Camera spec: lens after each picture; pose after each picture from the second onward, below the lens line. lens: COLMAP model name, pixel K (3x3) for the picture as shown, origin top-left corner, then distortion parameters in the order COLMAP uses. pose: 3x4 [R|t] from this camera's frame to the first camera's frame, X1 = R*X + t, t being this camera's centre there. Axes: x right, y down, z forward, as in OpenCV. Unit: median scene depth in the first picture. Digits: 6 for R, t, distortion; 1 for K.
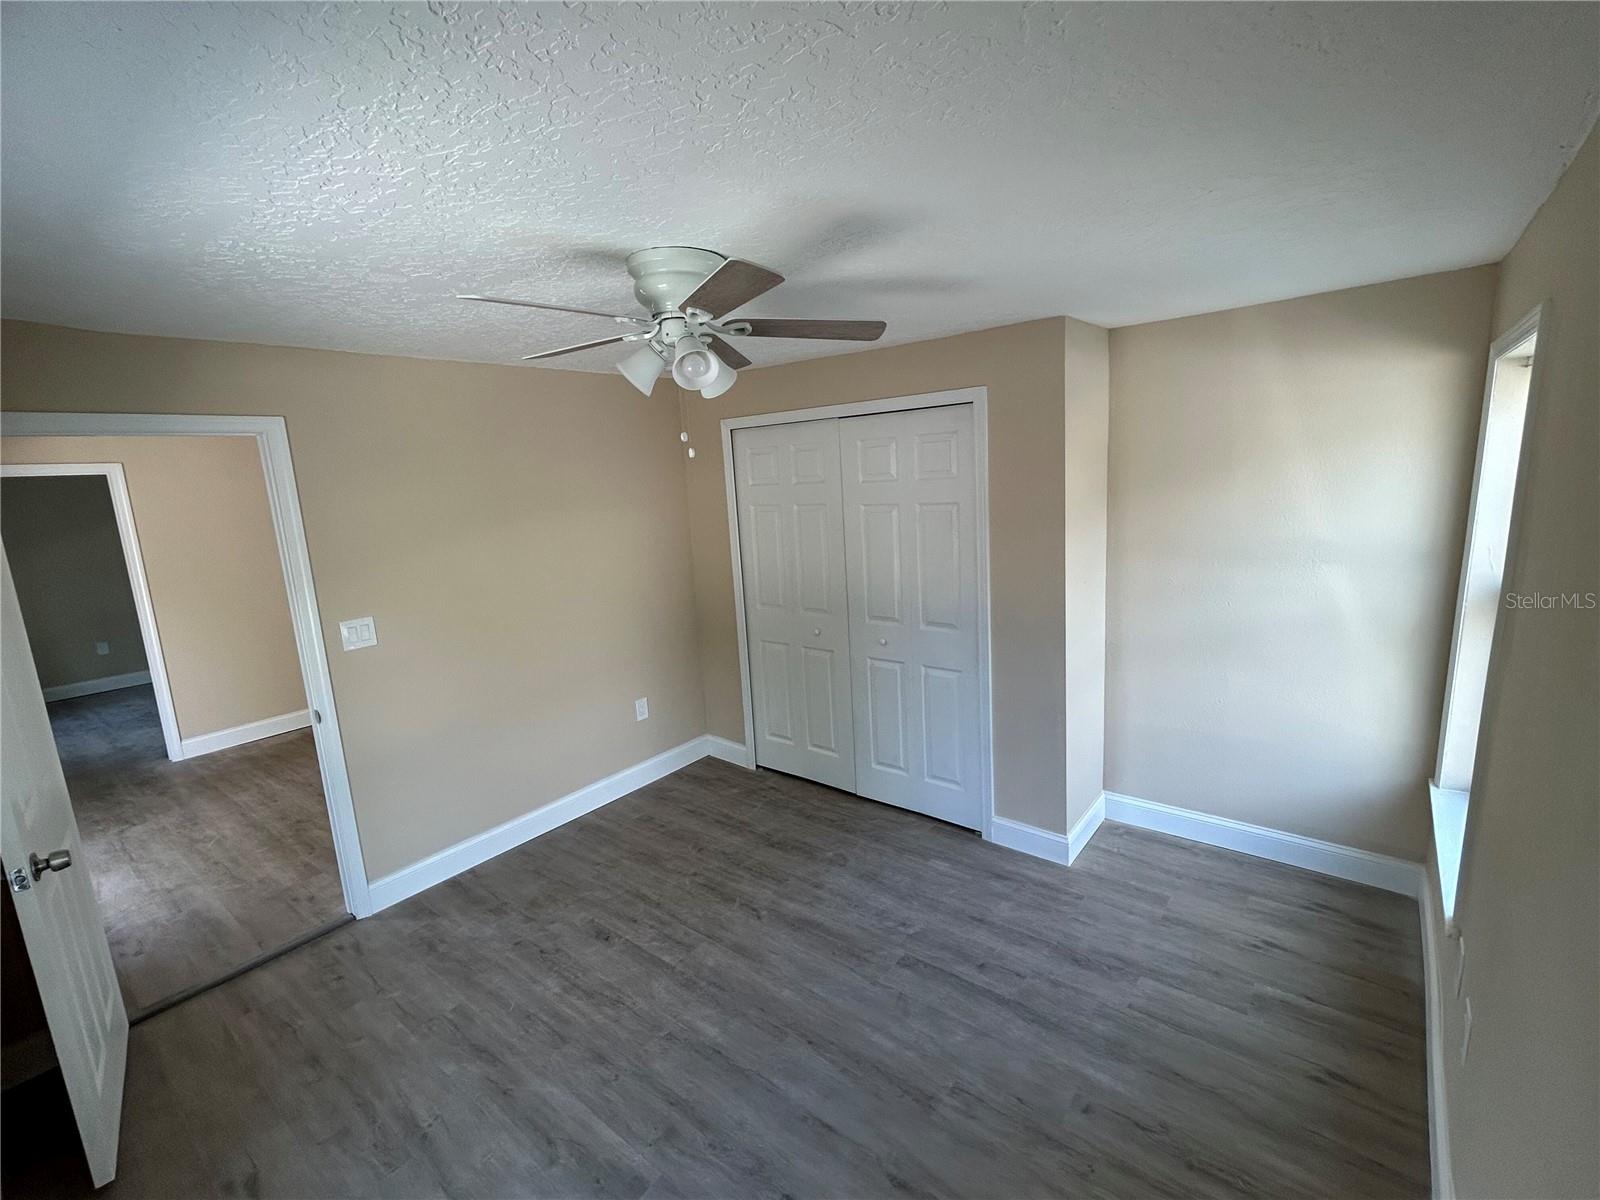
lens RADIAL K [[699.0, 0, 806.6], [0, 699.0, 594.8], [0, 0, 1]] dist [-0.001368, 0.000945]
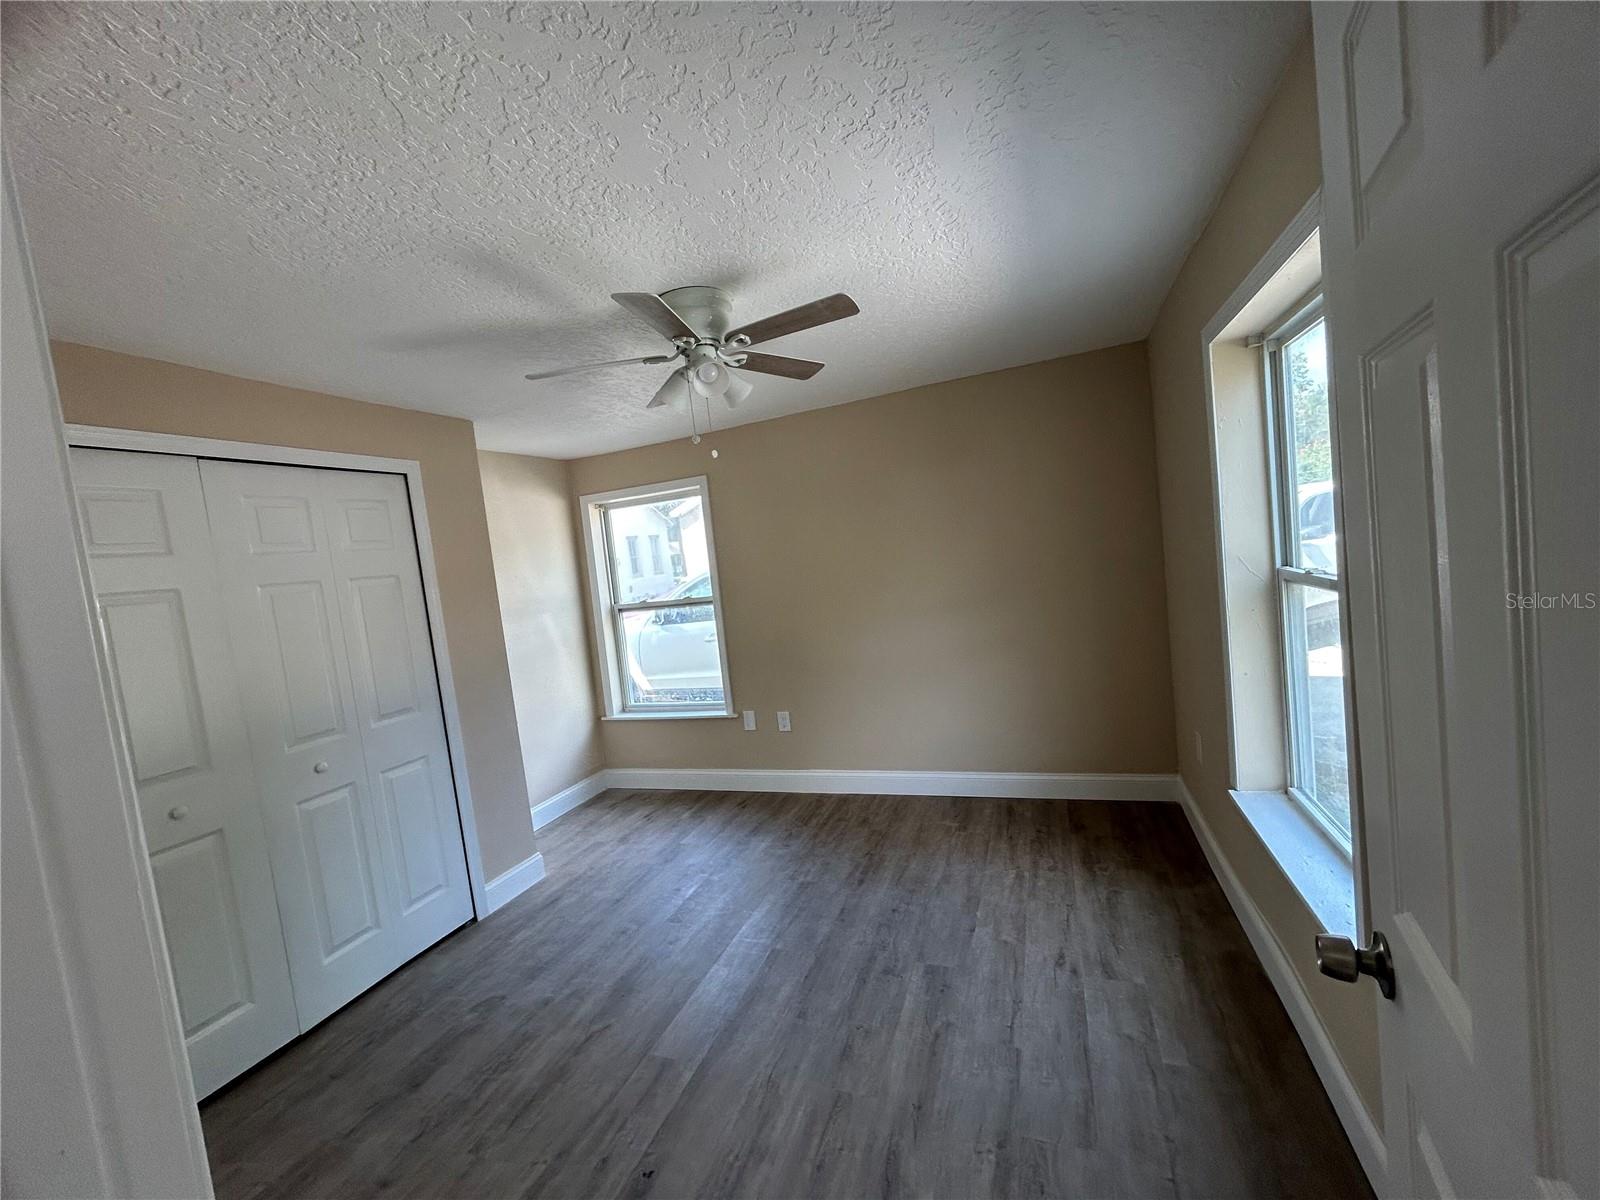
lens RADIAL K [[643.2, 0, 800.0], [0, 643.2, 602.3], [0, 0, 1]] dist [-0.000430, 0.000029]
pose [[-0.296036, 0.022057, 0.954922, -0.871412], [0.298579, 0.951772, 0.070578, 0.005599], [-0.907311, 0.306013, -0.288344, 0.873108]]
